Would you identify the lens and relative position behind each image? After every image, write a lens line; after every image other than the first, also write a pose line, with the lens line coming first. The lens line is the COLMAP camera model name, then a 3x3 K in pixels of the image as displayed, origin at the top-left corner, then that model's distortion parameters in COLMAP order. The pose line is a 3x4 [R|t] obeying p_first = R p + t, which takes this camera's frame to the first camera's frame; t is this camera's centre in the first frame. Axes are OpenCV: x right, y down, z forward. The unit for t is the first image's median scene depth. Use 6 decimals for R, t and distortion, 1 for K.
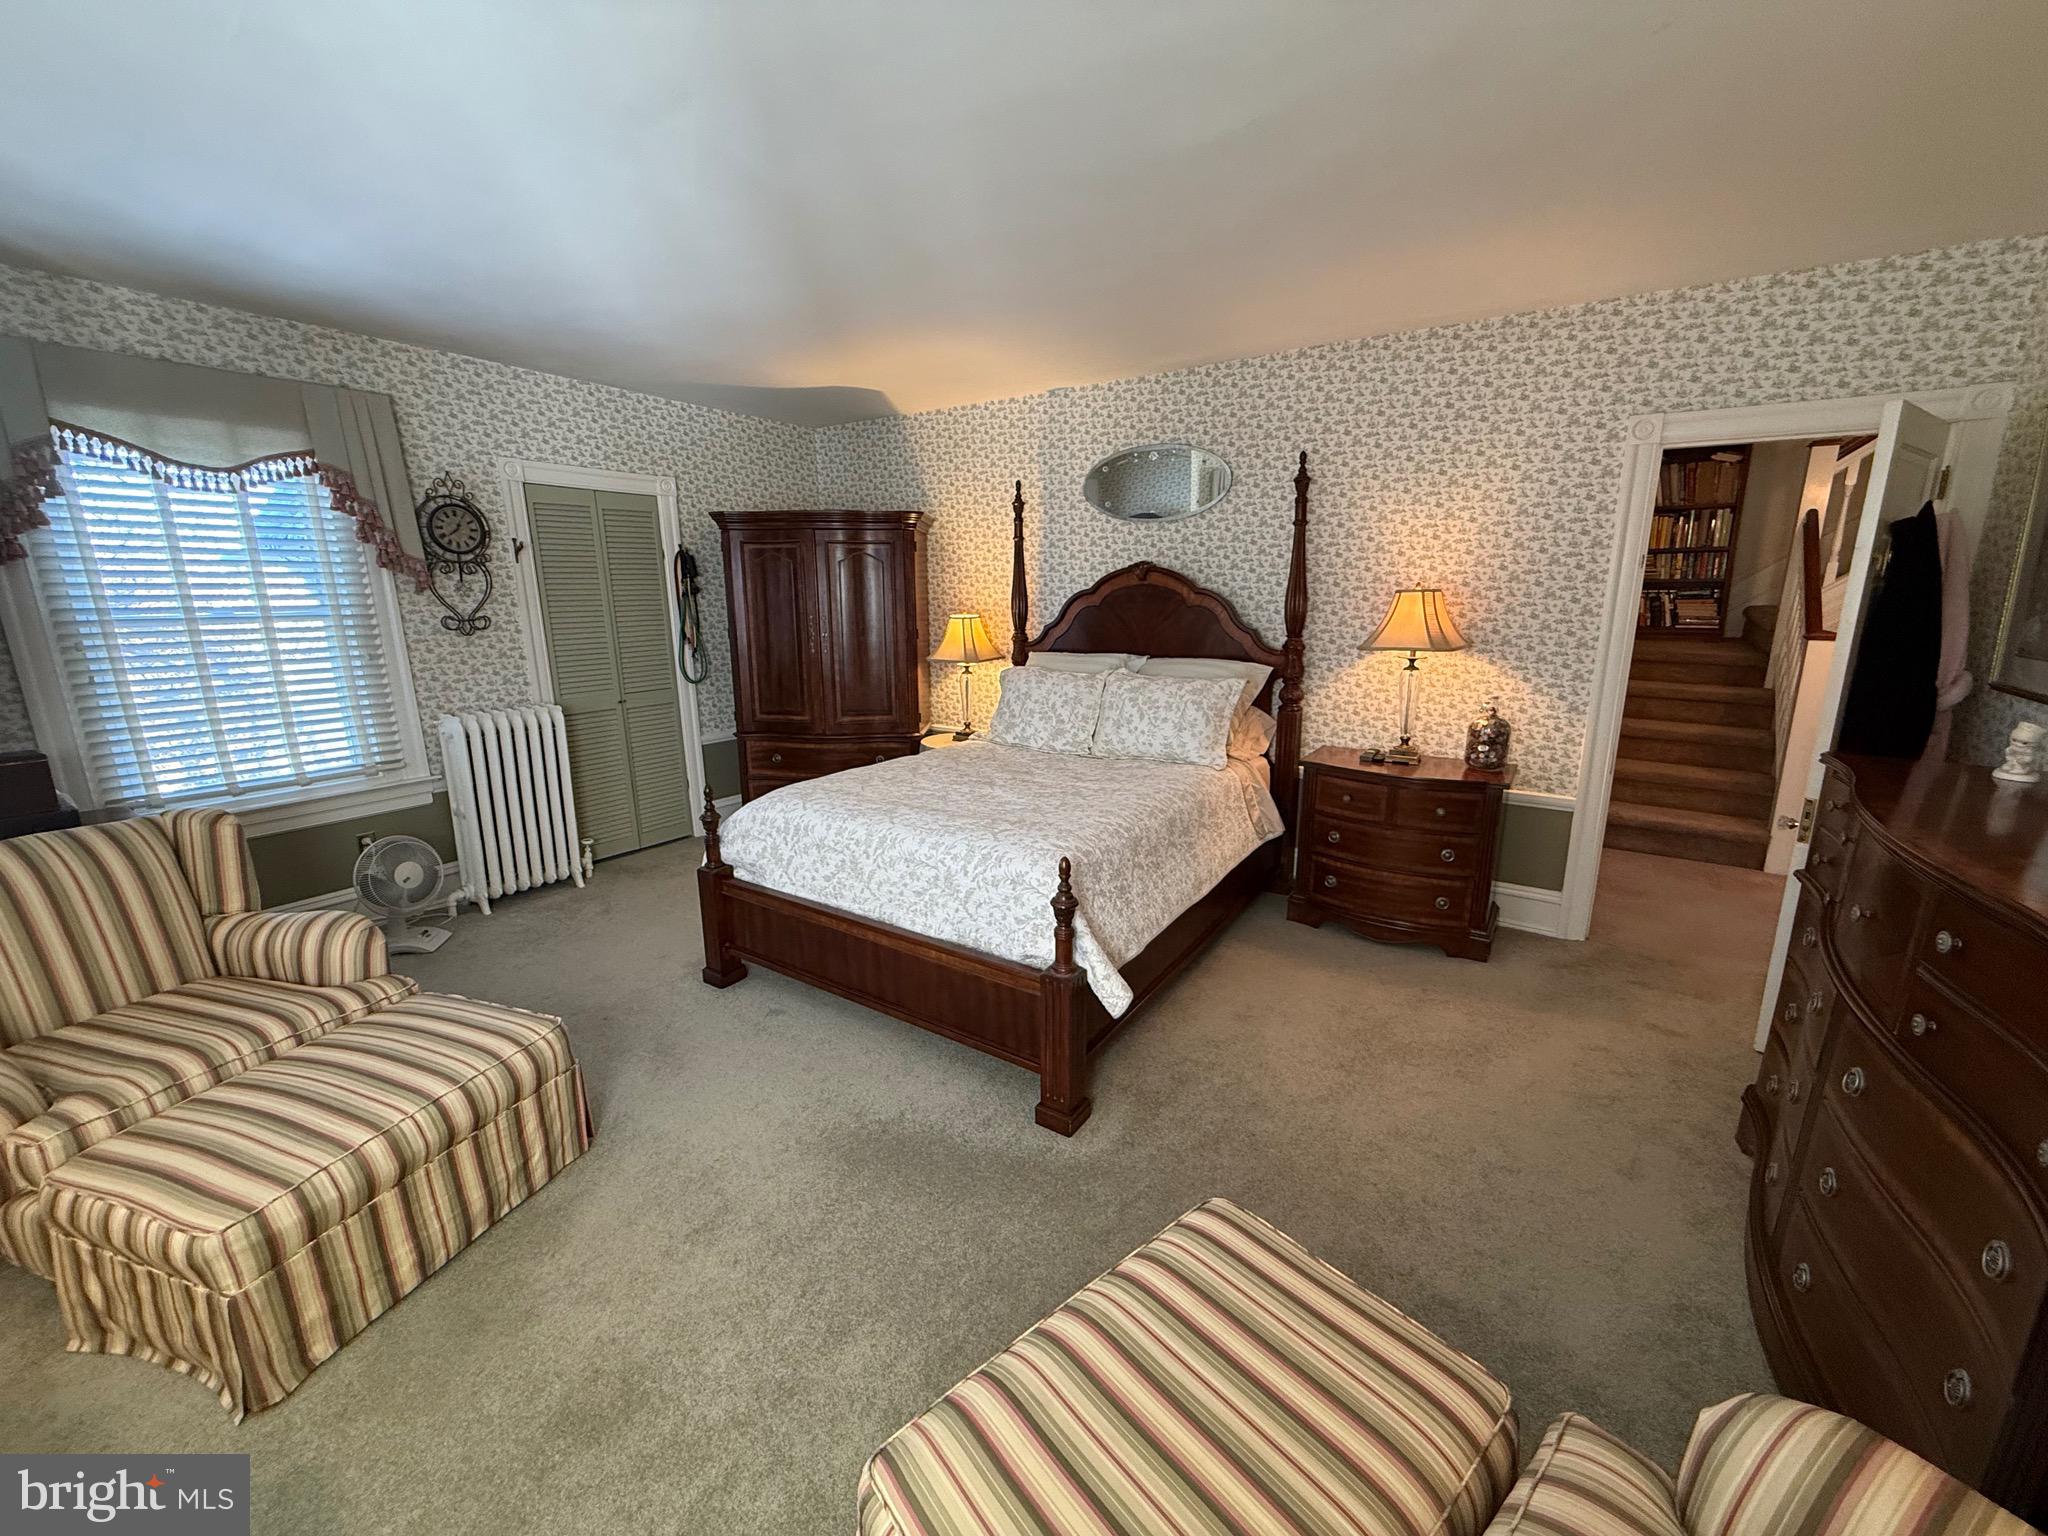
lens RADIAL K [[811.1, 0, 1019.4], [0, 811.1, 763.9], [0, 0, 1]] dist [0.000354, 0.000020]
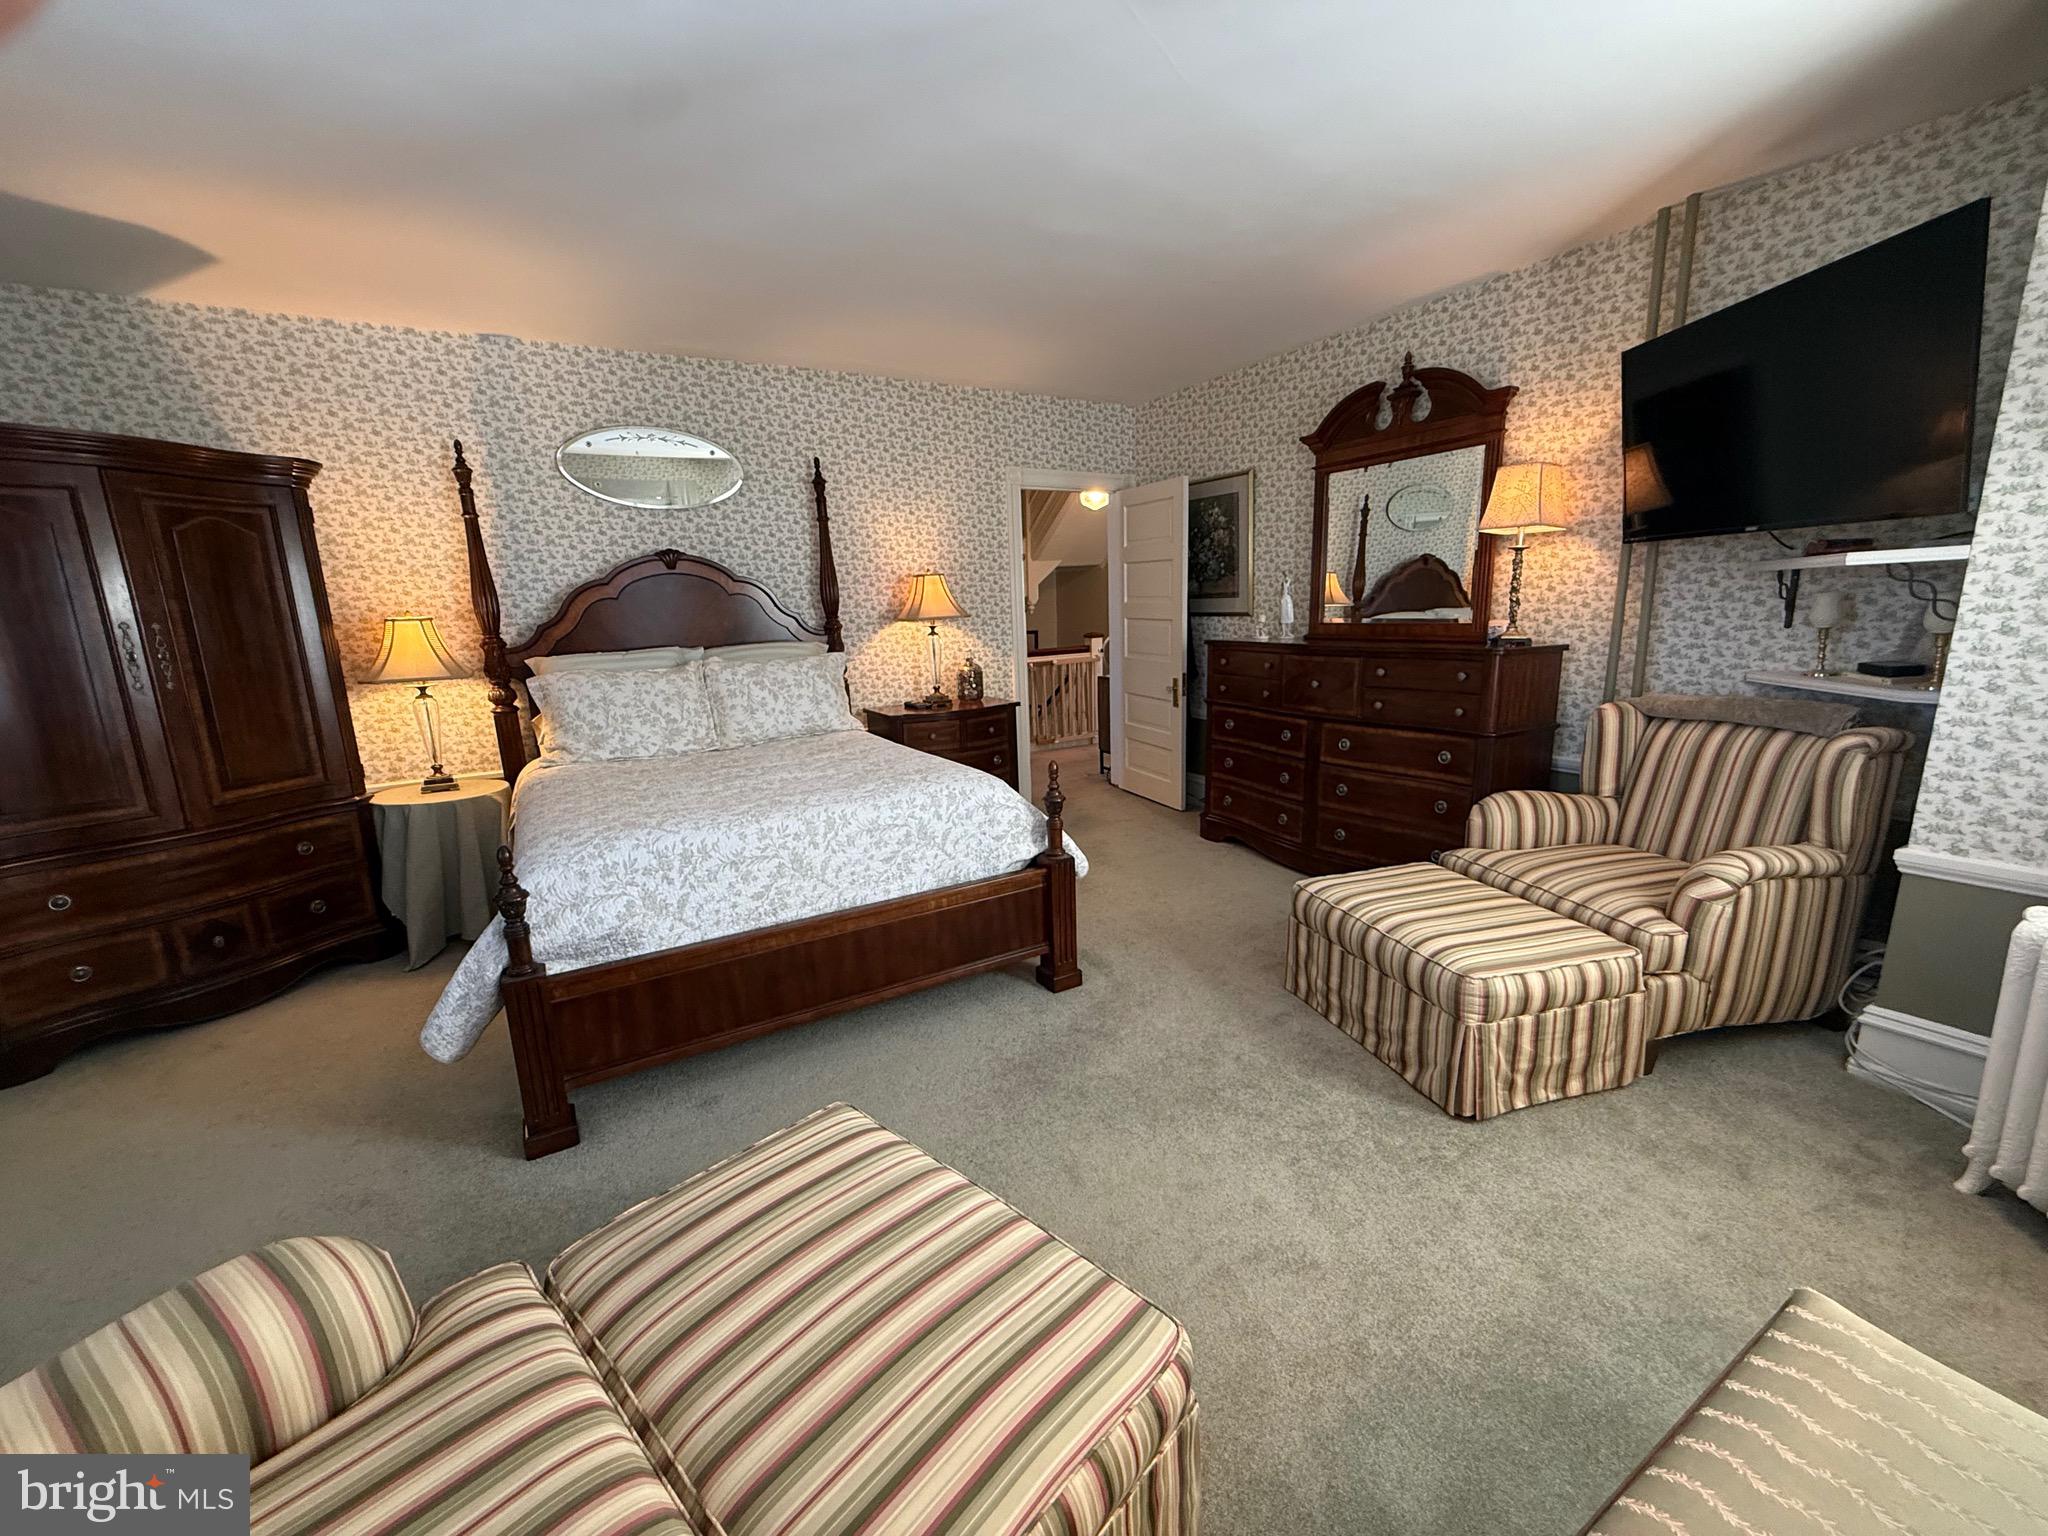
lens RADIAL K [[811.1, 0, 1019.4], [0, 811.1, 763.9], [0, 0, 1]] dist [0.000354, 0.000020]
pose [[0.433225, -0.186683, 0.881740, -0.627232], [0.224372, 0.969852, 0.095097, -0.005748], [-0.872911, 0.156640, 0.462051, 0.278877]]
